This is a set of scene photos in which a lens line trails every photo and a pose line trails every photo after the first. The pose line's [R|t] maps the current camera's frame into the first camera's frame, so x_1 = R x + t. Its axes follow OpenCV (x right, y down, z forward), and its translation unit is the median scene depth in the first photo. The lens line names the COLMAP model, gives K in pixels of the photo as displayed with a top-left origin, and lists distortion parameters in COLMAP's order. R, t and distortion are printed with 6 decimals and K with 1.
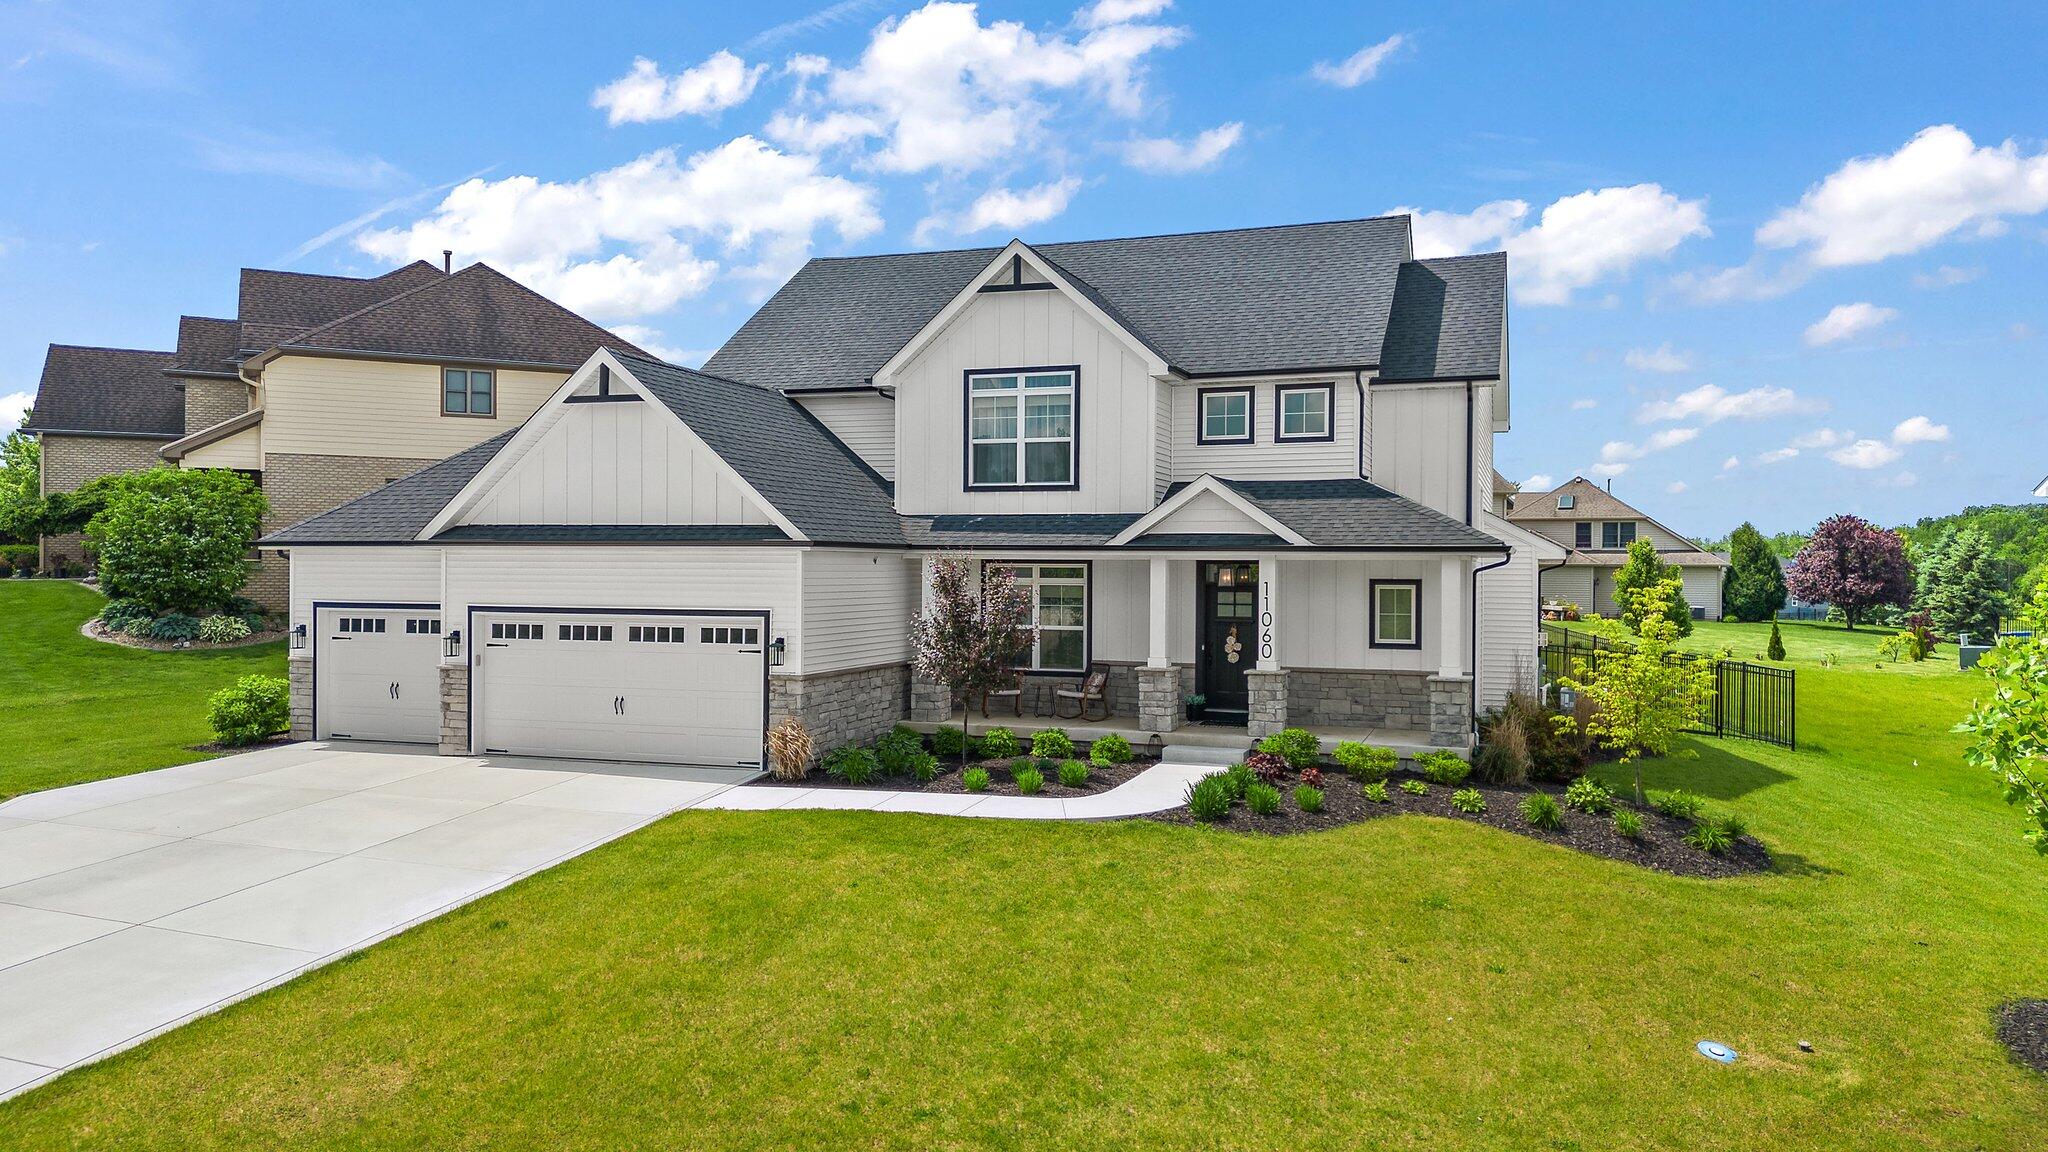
lens RADIAL K [[1448.9, 0, 1032.0], [0, 1448.9, 576.5], [0, 0, 1]] dist [0.091591, -0.108199]
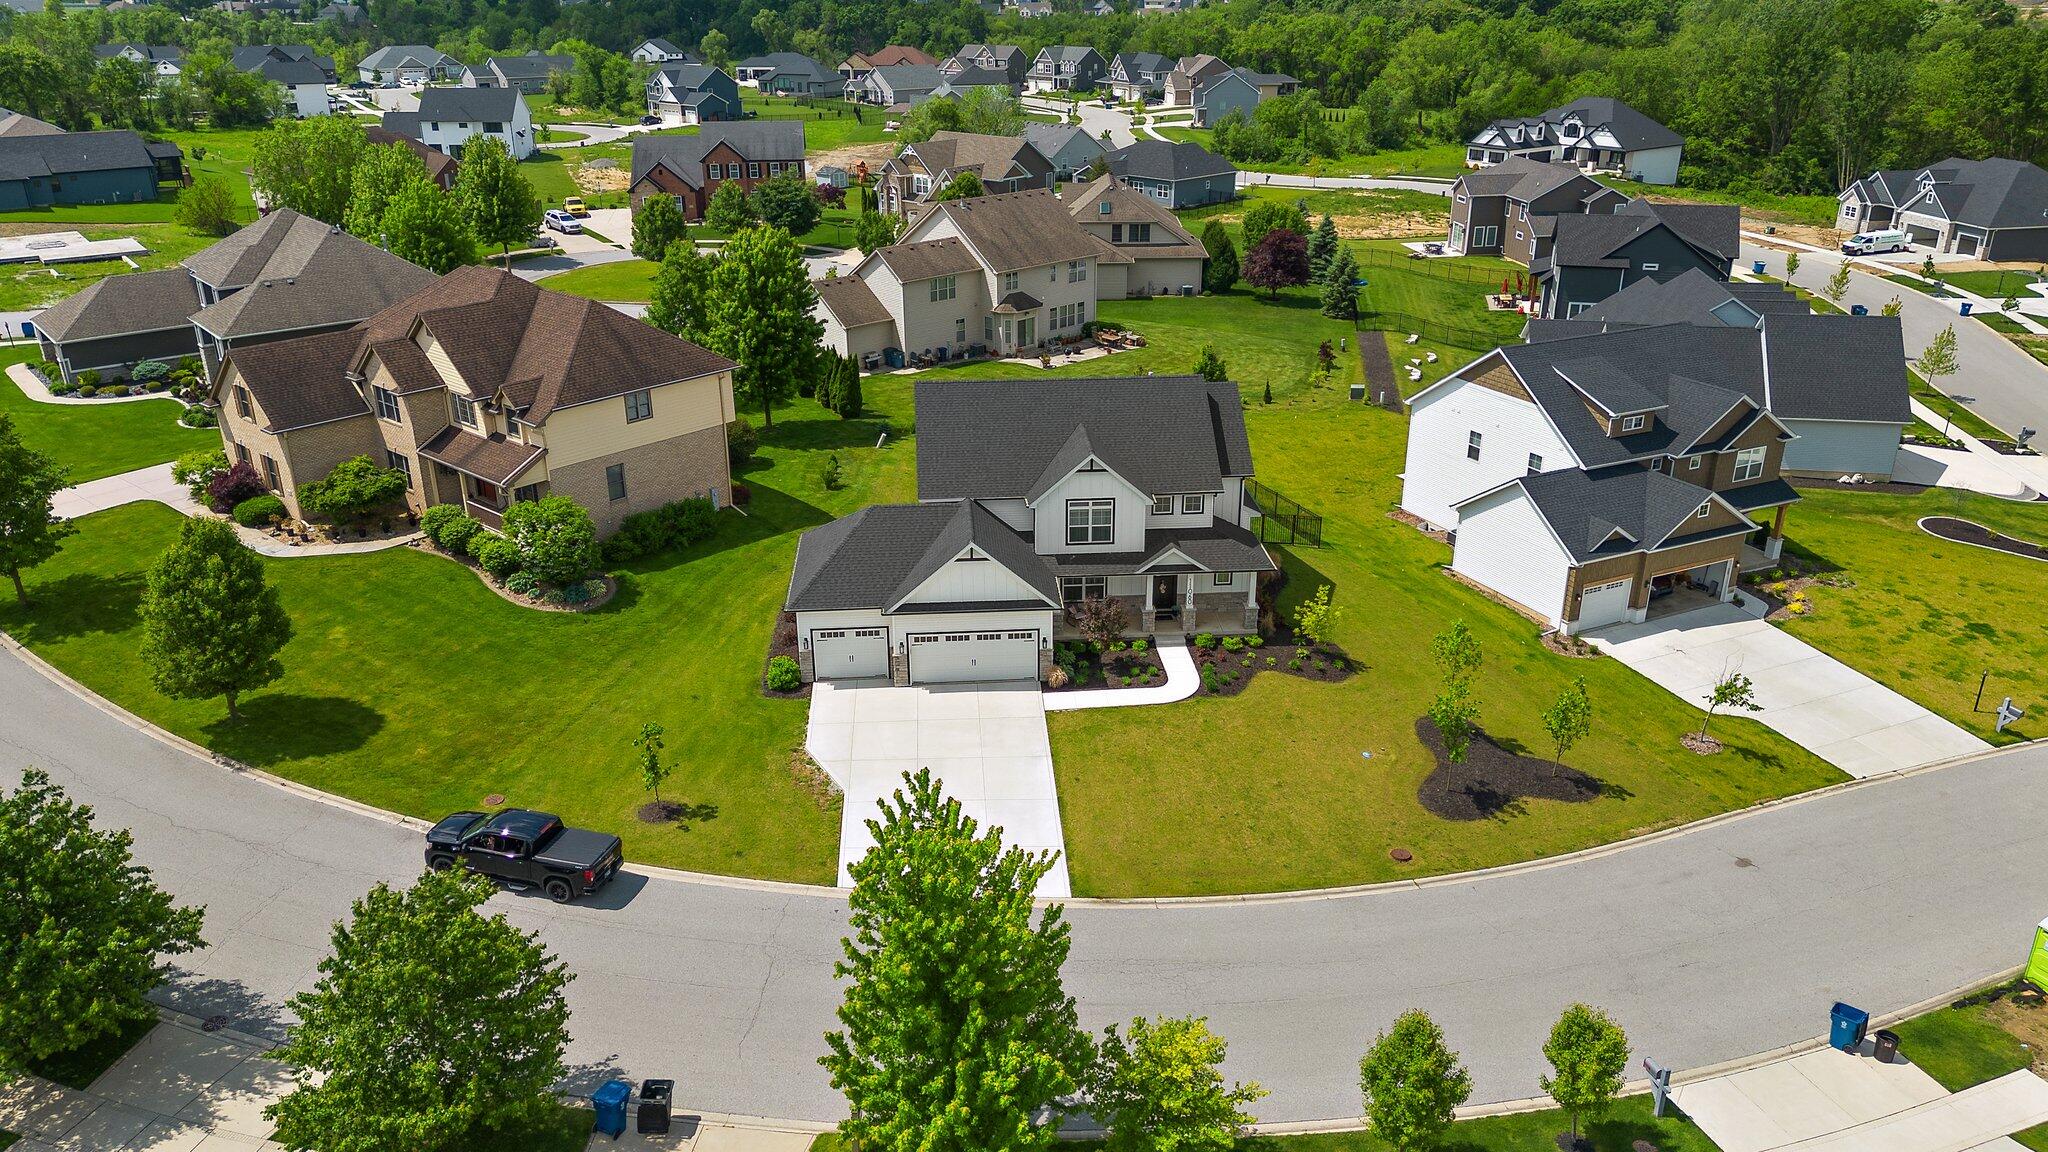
lens RADIAL K [[1448.9, 0, 1032.0], [0, 1448.9, 576.5], [0, 0, 1]] dist [0.091591, -0.108199]
pose [[0.915811, -0.164316, 0.366455, -1.087067], [0.012103, 0.923347, 0.383776, -1.027073], [-0.401426, -0.347031, 0.847600, -1.170470]]
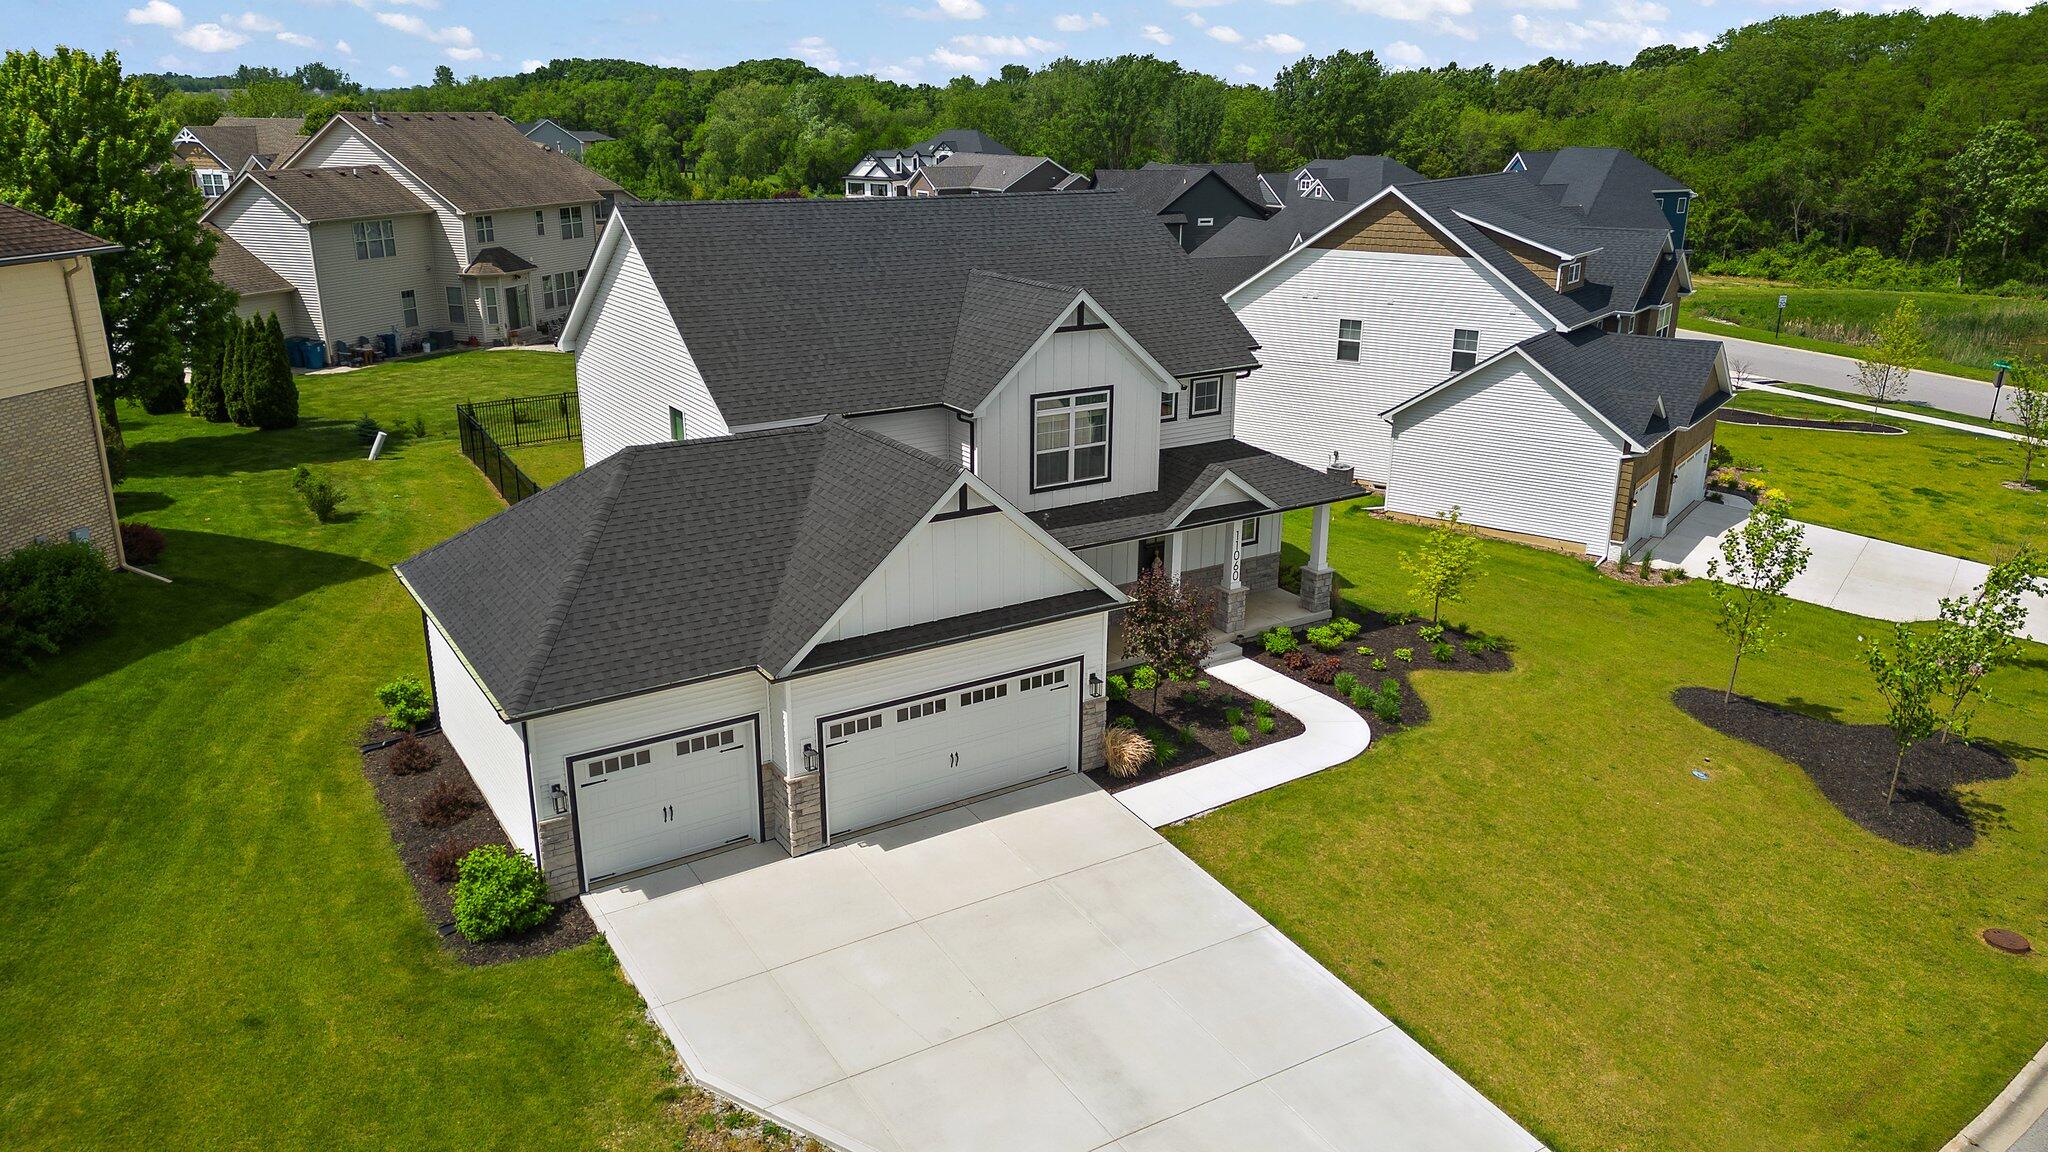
lens RADIAL K [[1425.4, 0, 1024.0], [0, 1425.4, 576.0], [0, 0, 1]] dist [0.089897, -0.085113]
pose [[0.611969, -0.250803, 0.750061, -1.031983], [0.002213, 0.948925, 0.315493, -0.396260], [-0.790878, -0.191413, 0.581268, 0.315764]]
